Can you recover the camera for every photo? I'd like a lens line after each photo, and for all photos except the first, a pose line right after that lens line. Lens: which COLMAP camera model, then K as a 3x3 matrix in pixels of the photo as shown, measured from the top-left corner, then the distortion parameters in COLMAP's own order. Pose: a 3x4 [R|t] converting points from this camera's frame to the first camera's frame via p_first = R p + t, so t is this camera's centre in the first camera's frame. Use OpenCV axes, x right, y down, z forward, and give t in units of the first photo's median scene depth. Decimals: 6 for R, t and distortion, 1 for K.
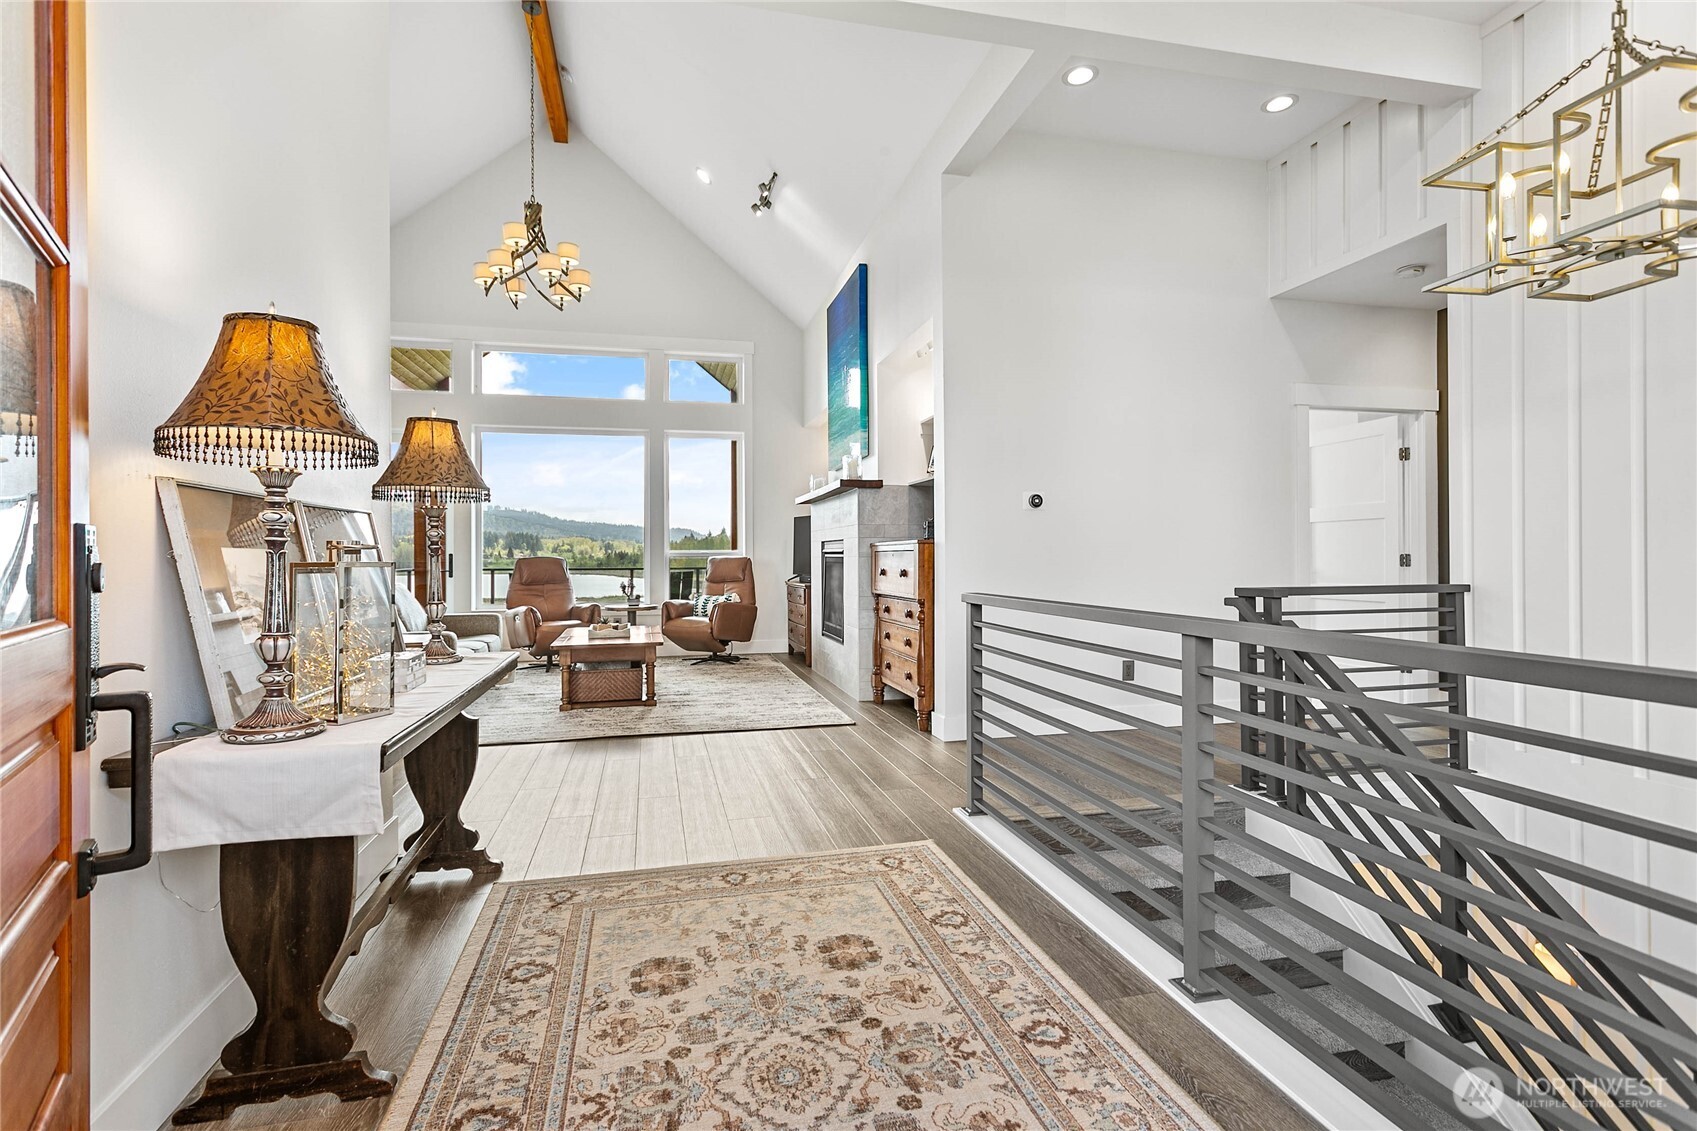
lens RADIAL K [[808.6, 0, 842.6], [0, 808.6, 557.7], [0, 0, 1]] dist [0.001600, 0.001648]
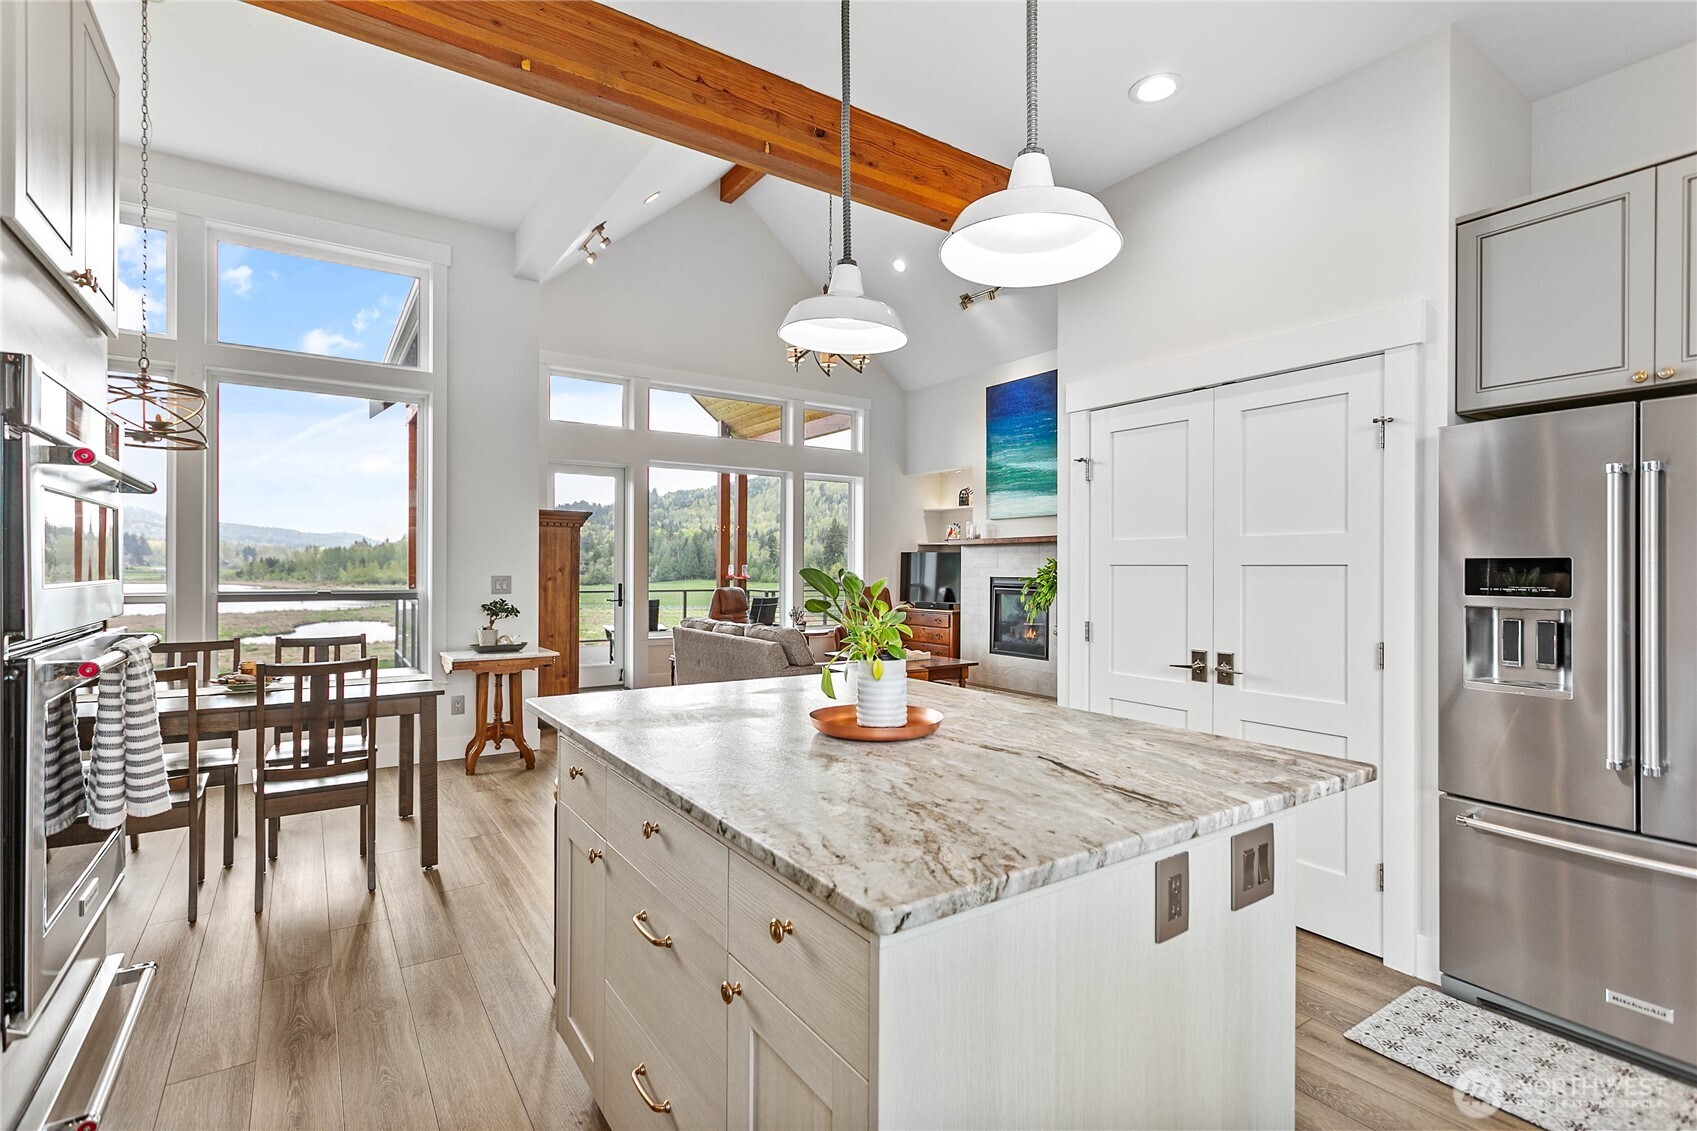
lens RADIAL K [[797.0, 0, 848.5], [0, 797.0, 565.5], [0, 0, 1]] dist [0.004265, 0.000702]
pose [[0.933915, 0.010644, 0.357337, -2.013370], [-0.007907, 0.999927, -0.009117, -0.076100], [-0.357408, 0.005689, 0.933931, -0.185166]]
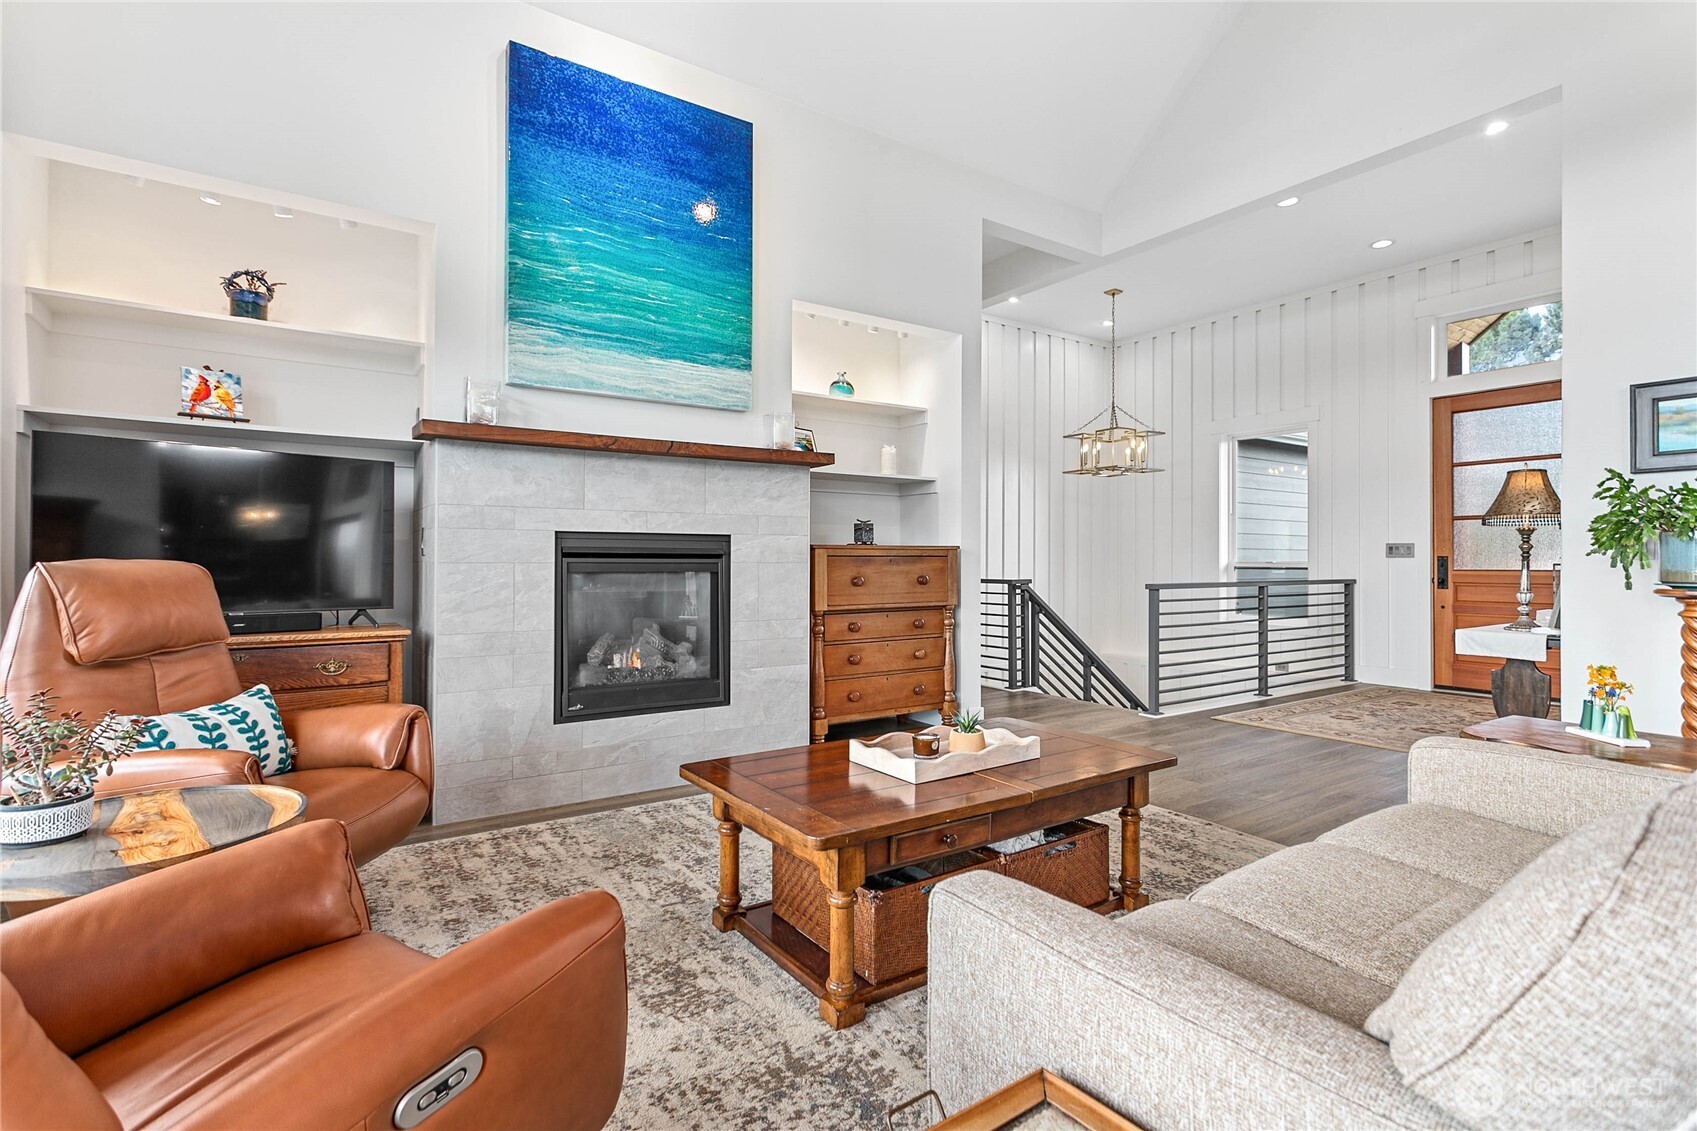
lens RADIAL K [[808.6, 0, 842.6], [0, 808.6, 557.7], [0, 0, 1]] dist [0.001600, 0.001648]
pose [[-0.352583, 0.009100, 0.935736, -1.655358], [0.003565, 0.999959, -0.008381, 0.001445], [-0.935774, 0.000381, -0.352601, 3.062914]]
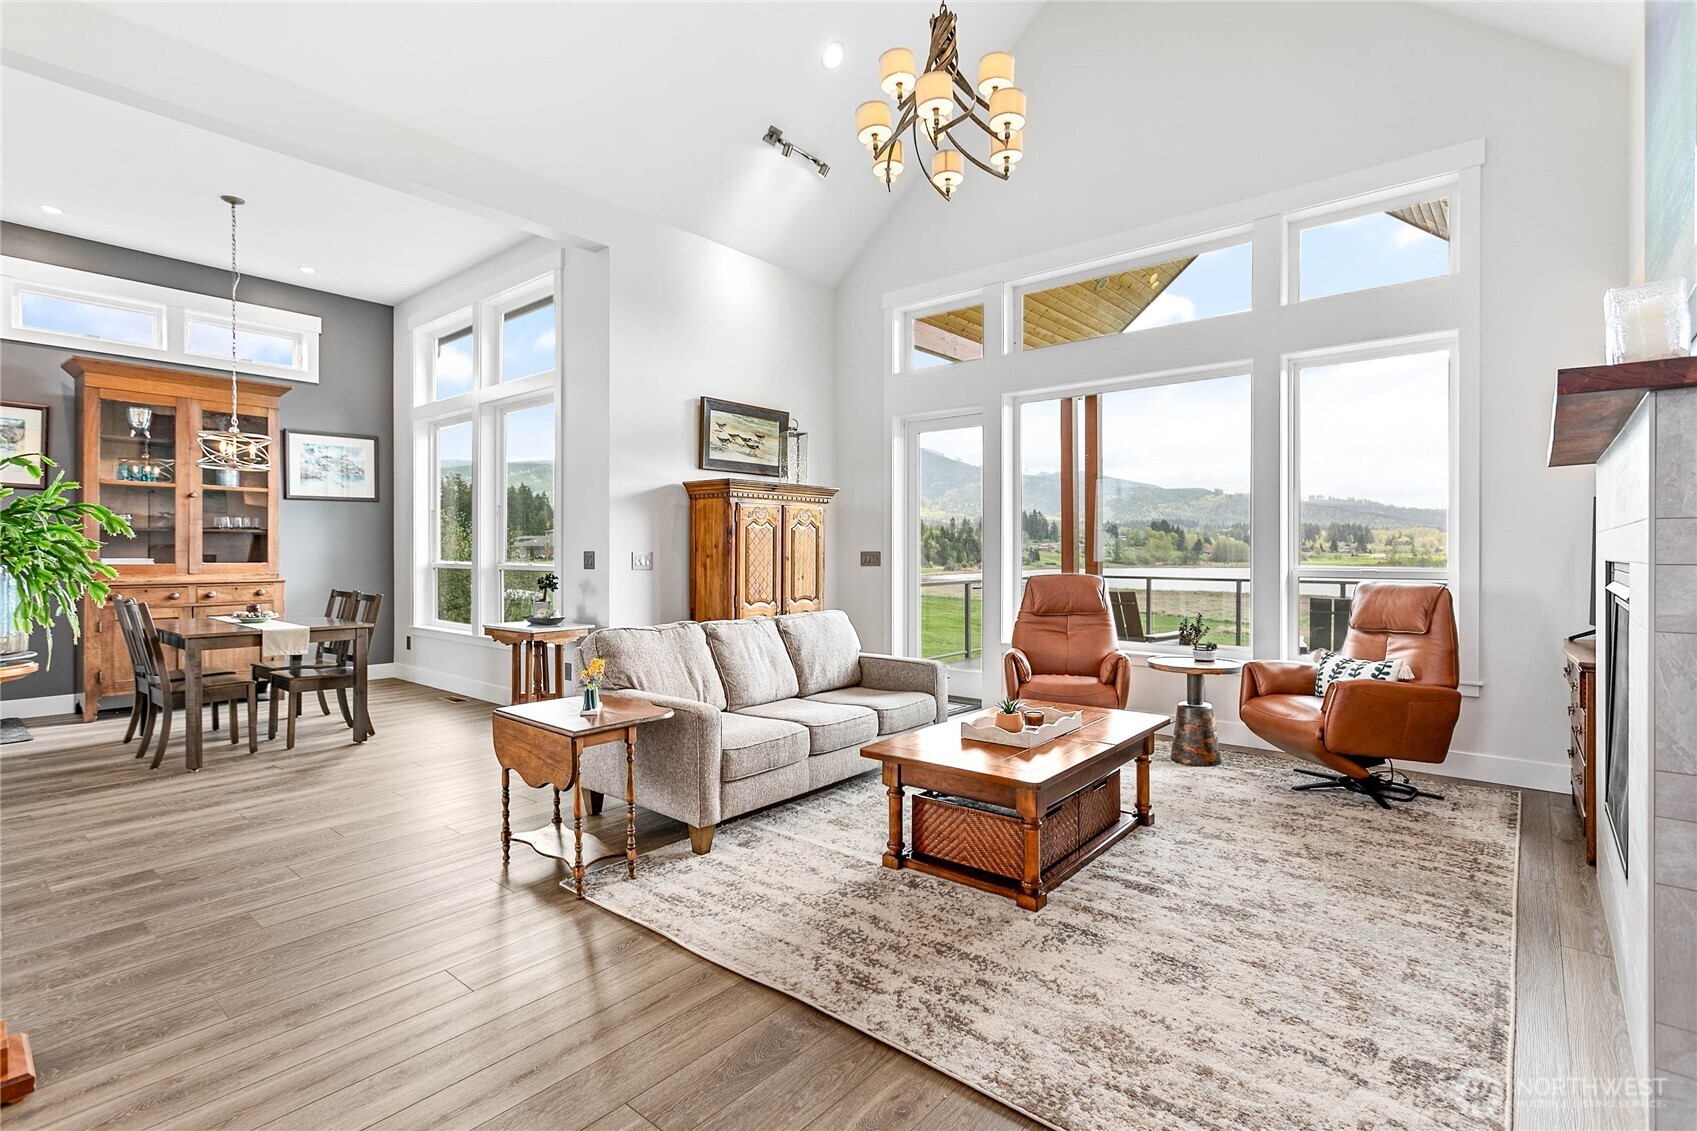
lens RADIAL K [[808.6, 0, 842.6], [0, 808.6, 557.7], [0, 0, 1]] dist [0.001600, 0.001648]
pose [[0.588375, 0.012043, -0.808499, 0.212092], [-0.004516, 0.999922, 0.011608, -0.073501], [0.808576, -0.003178, 0.588384, 1.494717]]
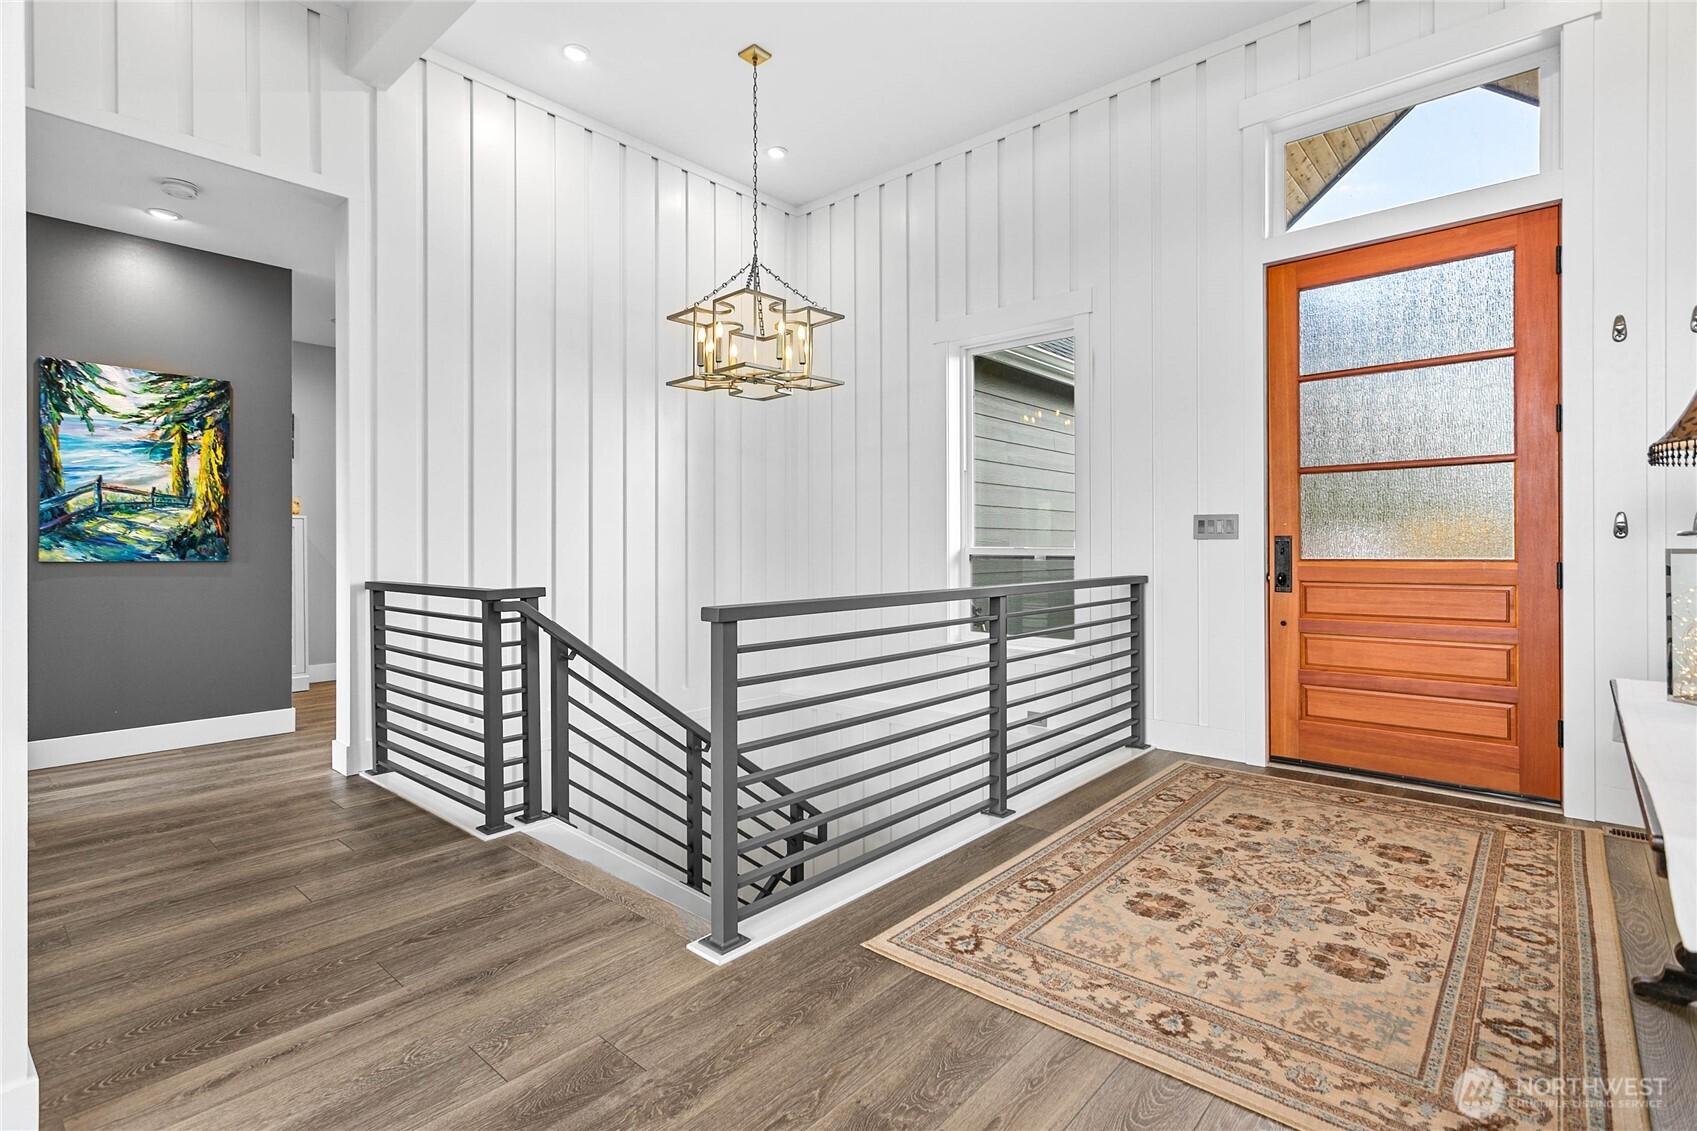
lens RADIAL K [[808.8, 0, 843.7], [0, 808.8, 544.4], [0, 0, 1]] dist [0.002327, 0.000369]
pose [[-0.573628, 0.009550, 0.819060, -0.595152], [0.008696, 0.999947, -0.005570, -0.002215], [-0.819070, 0.003927, -0.573681, 1.796844]]
